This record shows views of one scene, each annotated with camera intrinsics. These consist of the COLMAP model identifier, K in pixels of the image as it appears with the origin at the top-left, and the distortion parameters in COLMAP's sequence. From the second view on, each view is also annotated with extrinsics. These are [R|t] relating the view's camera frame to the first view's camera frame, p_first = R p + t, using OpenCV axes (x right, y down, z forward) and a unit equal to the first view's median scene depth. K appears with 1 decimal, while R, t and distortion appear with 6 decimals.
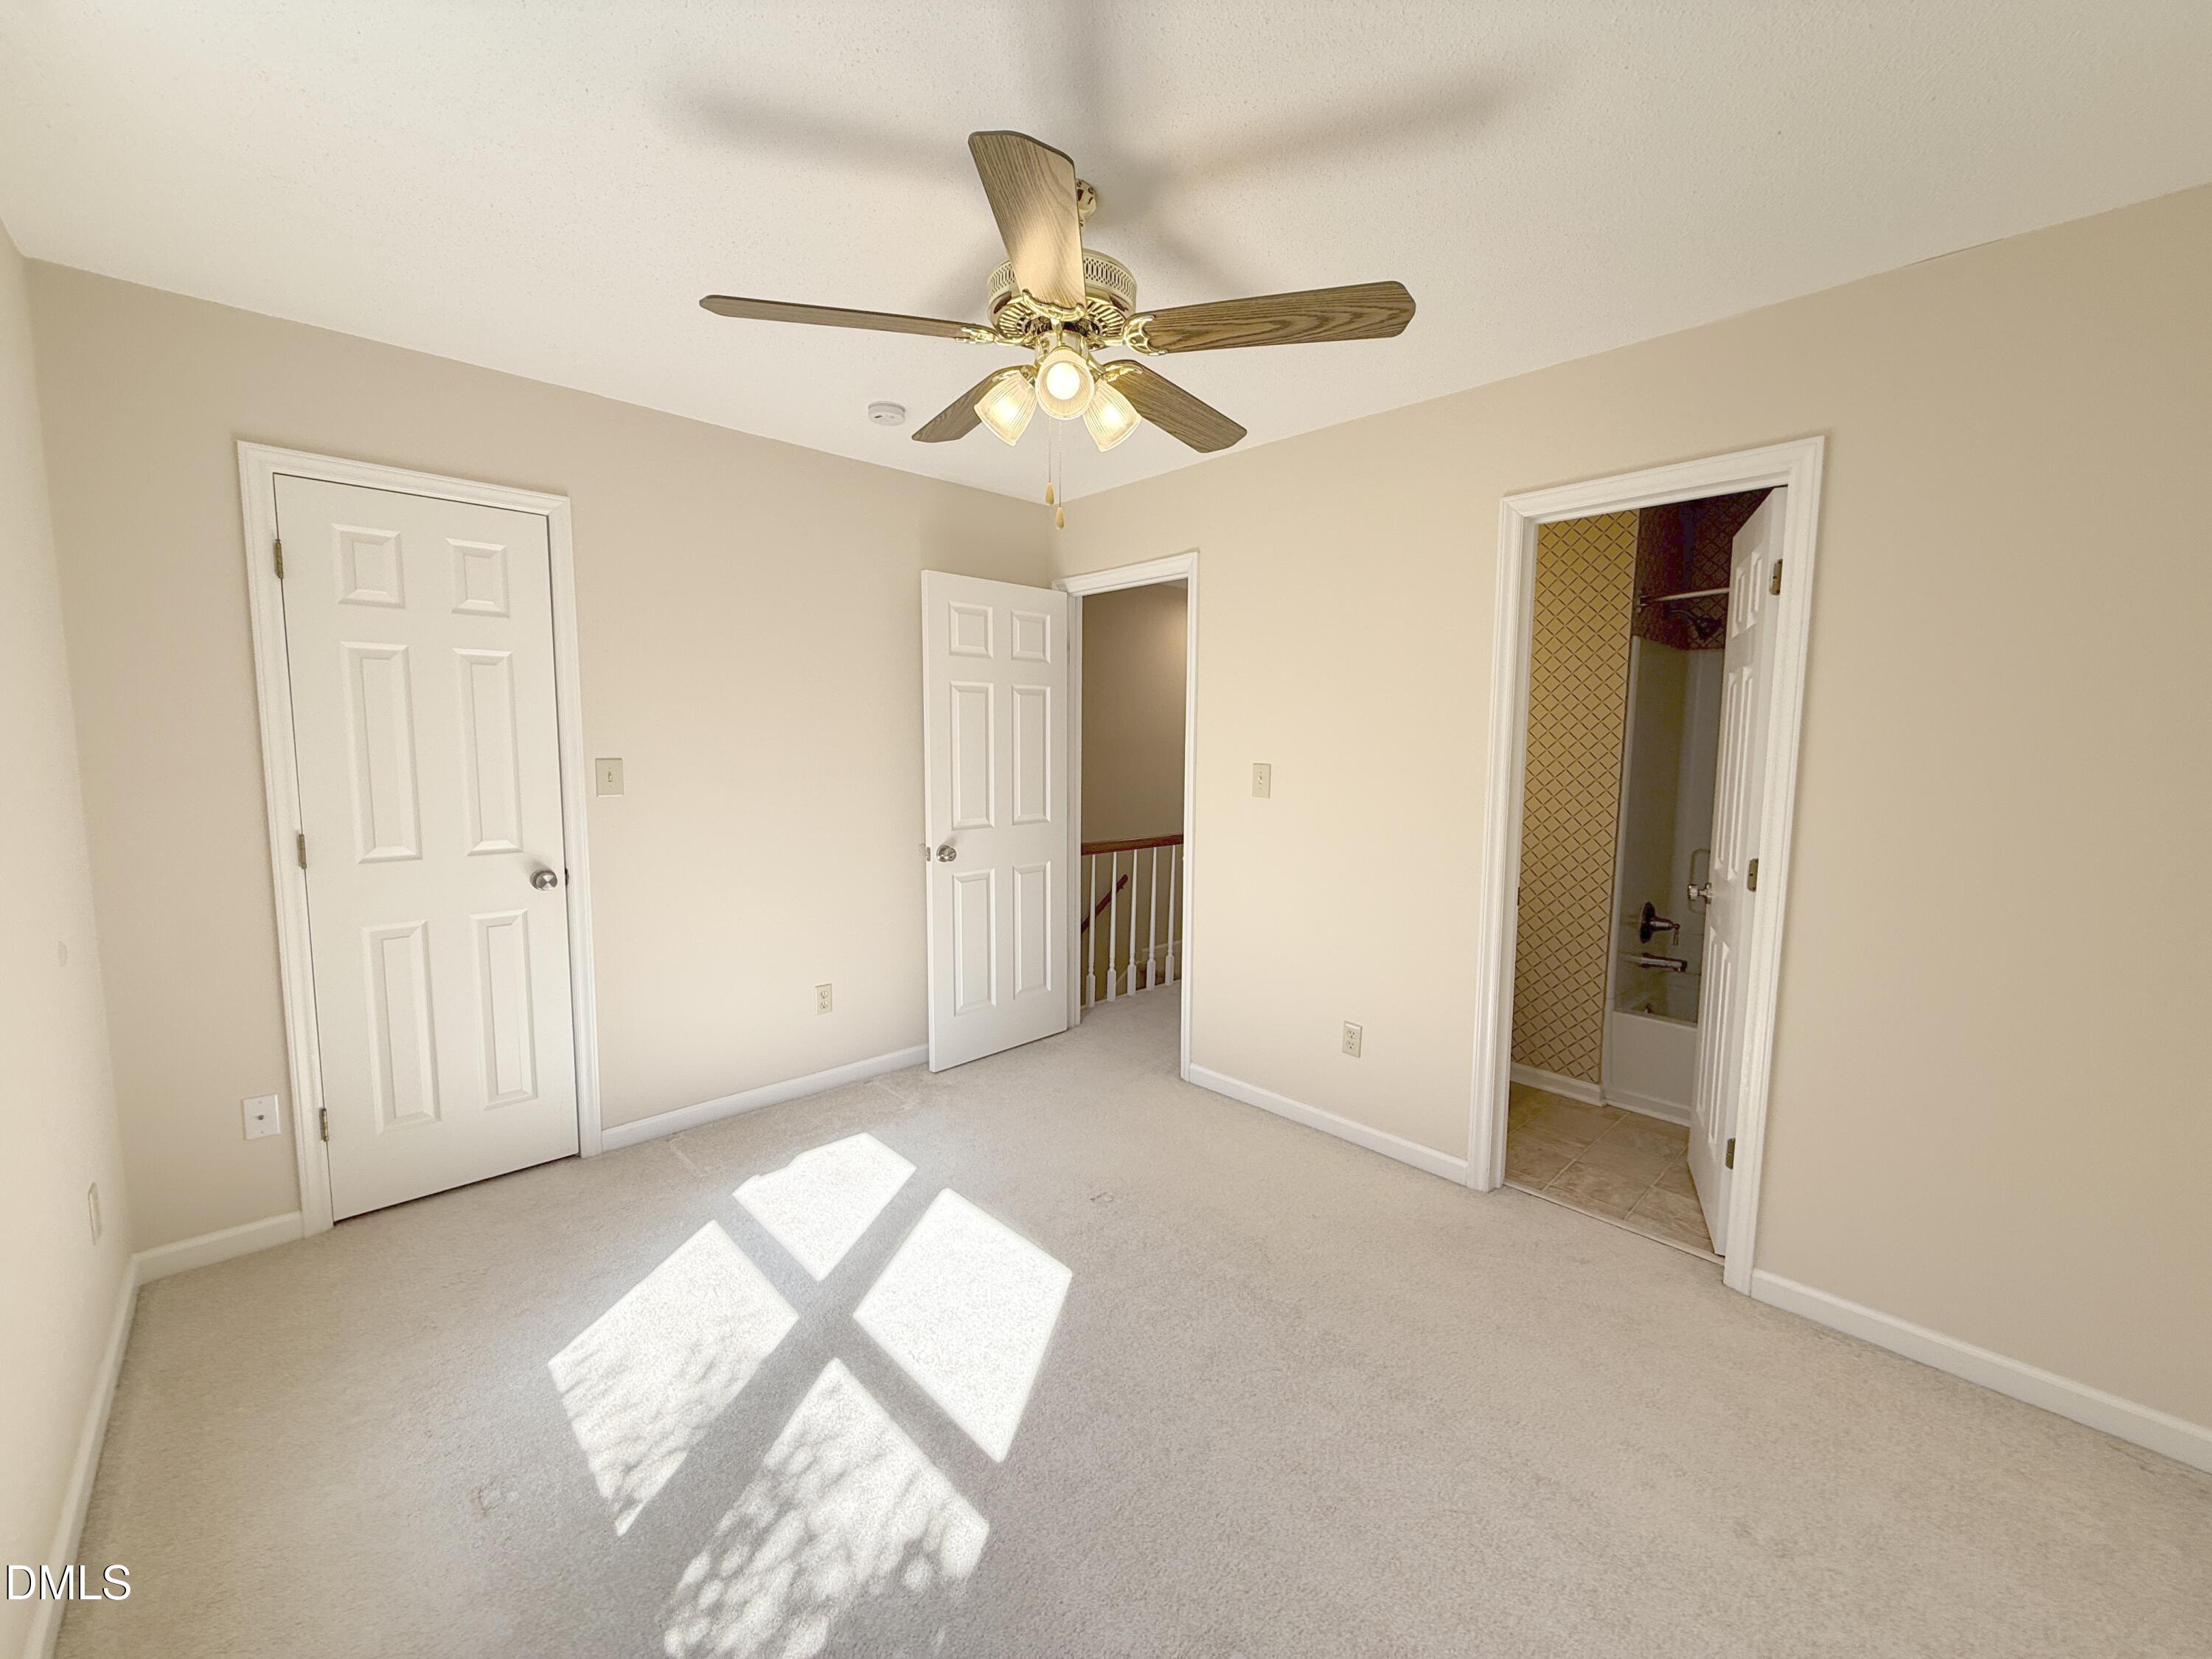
lens RADIAL K [[880.2, 0, 1107.0], [0, 880.2, 825.2], [0, 0, 1]] dist [-0.000053, -0.000159]
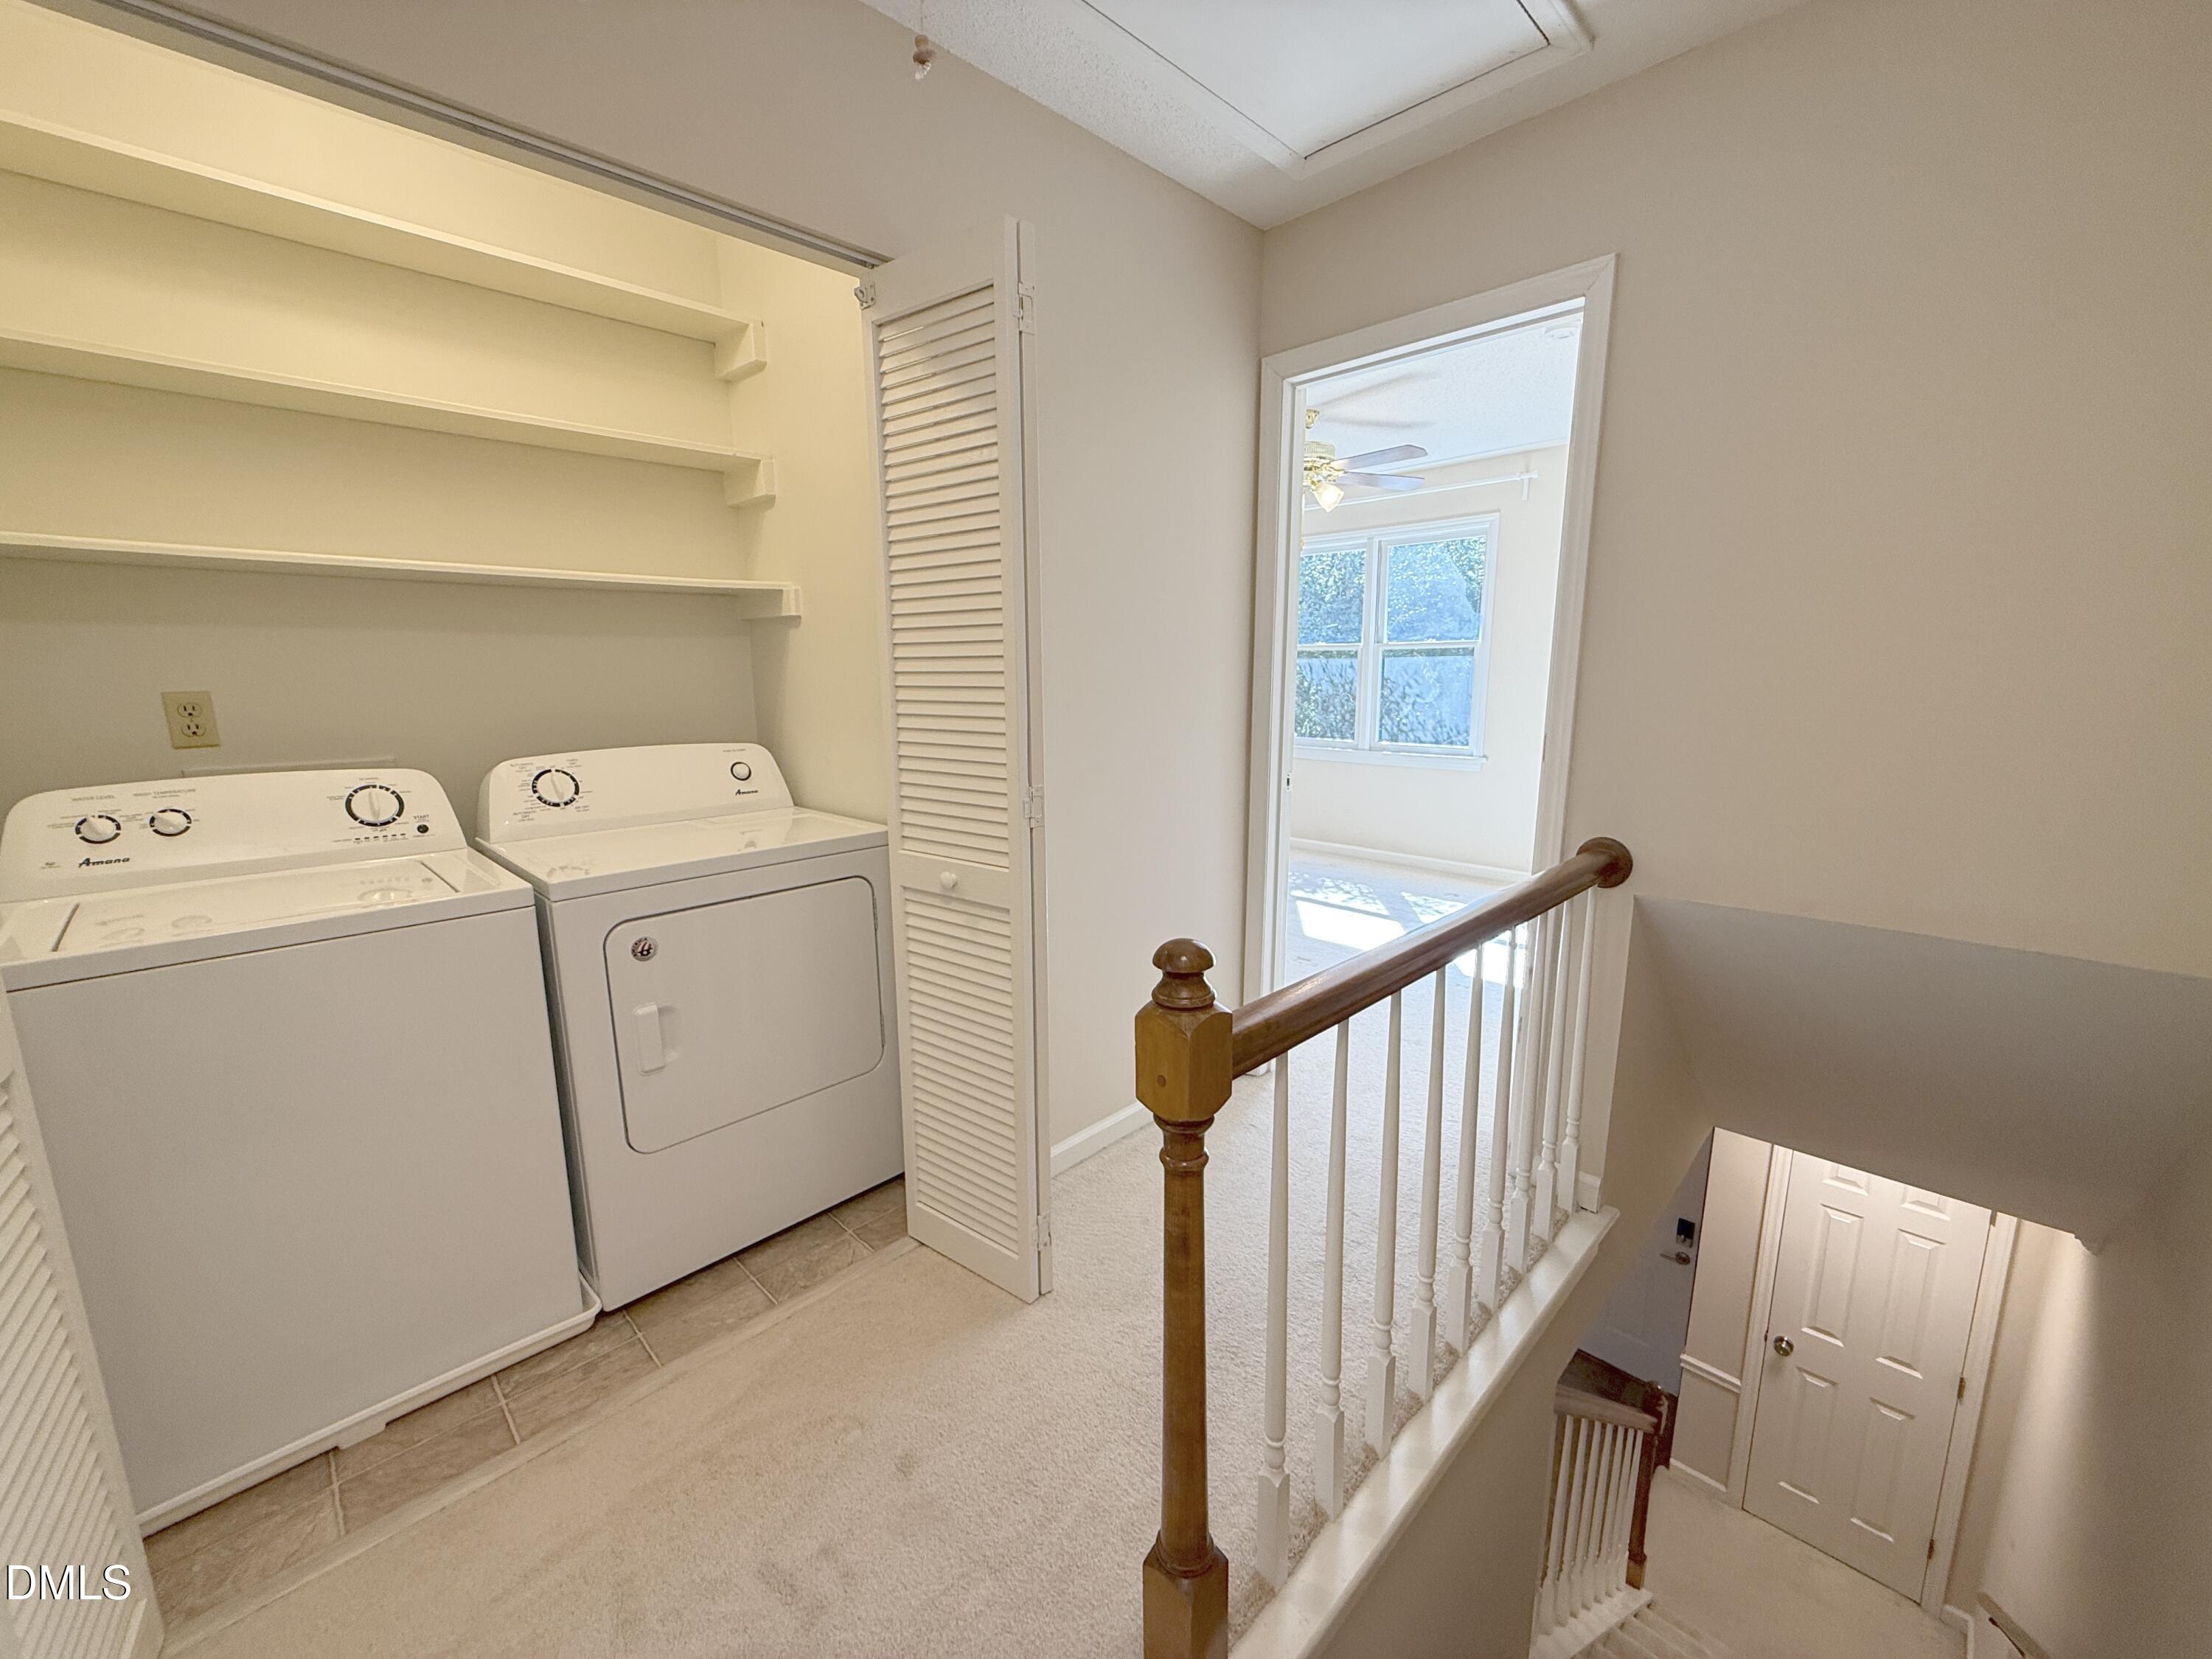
lens RADIAL K [[885.1, 0, 1110.5], [0, 885.1, 828.8], [0, 0, 1]] dist [-0.000405, 0.000315]
pose [[-0.999456, 0.006374, -0.032353, 0.403505], [-0.002752, 0.961600, 0.274440, -0.207679], [0.032860, 0.274380, -0.961060, 2.545083]]
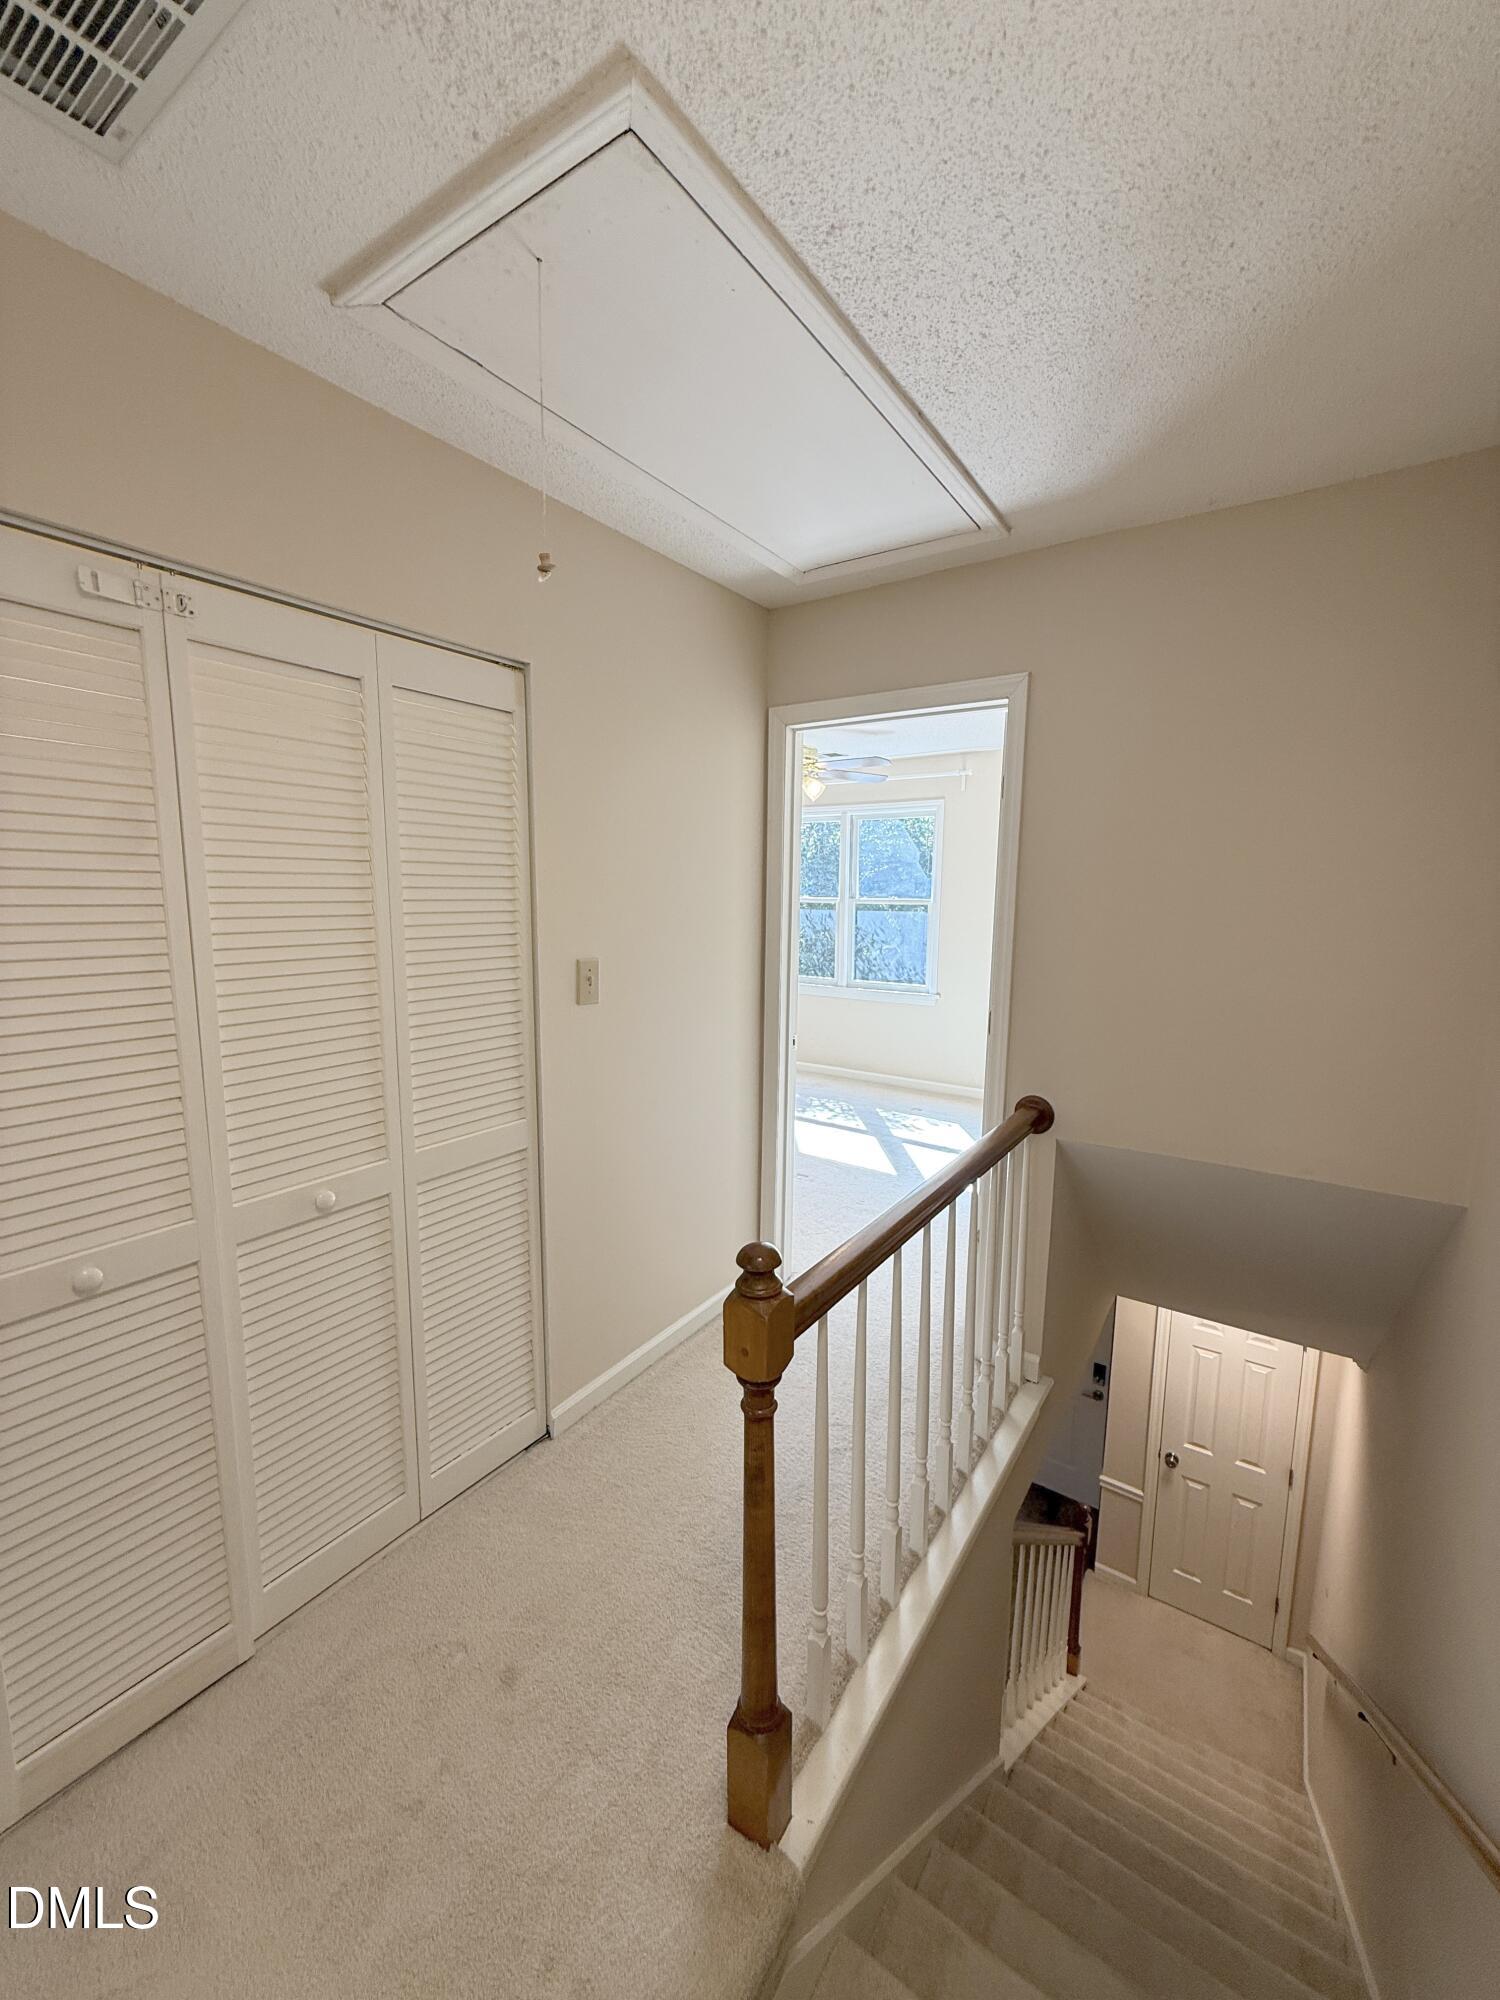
lens RADIAL K [[795.8, 0, 762.8], [0, 795.8, 996.6], [0, 0, 1]] dist [-0.000053, -0.000159]
pose [[-0.975304, 0.014316, -0.220402, 0.454985], [-0.037169, 0.973027, 0.227677, -0.298474], [0.217716, 0.230247, -0.948465, 2.597600]]
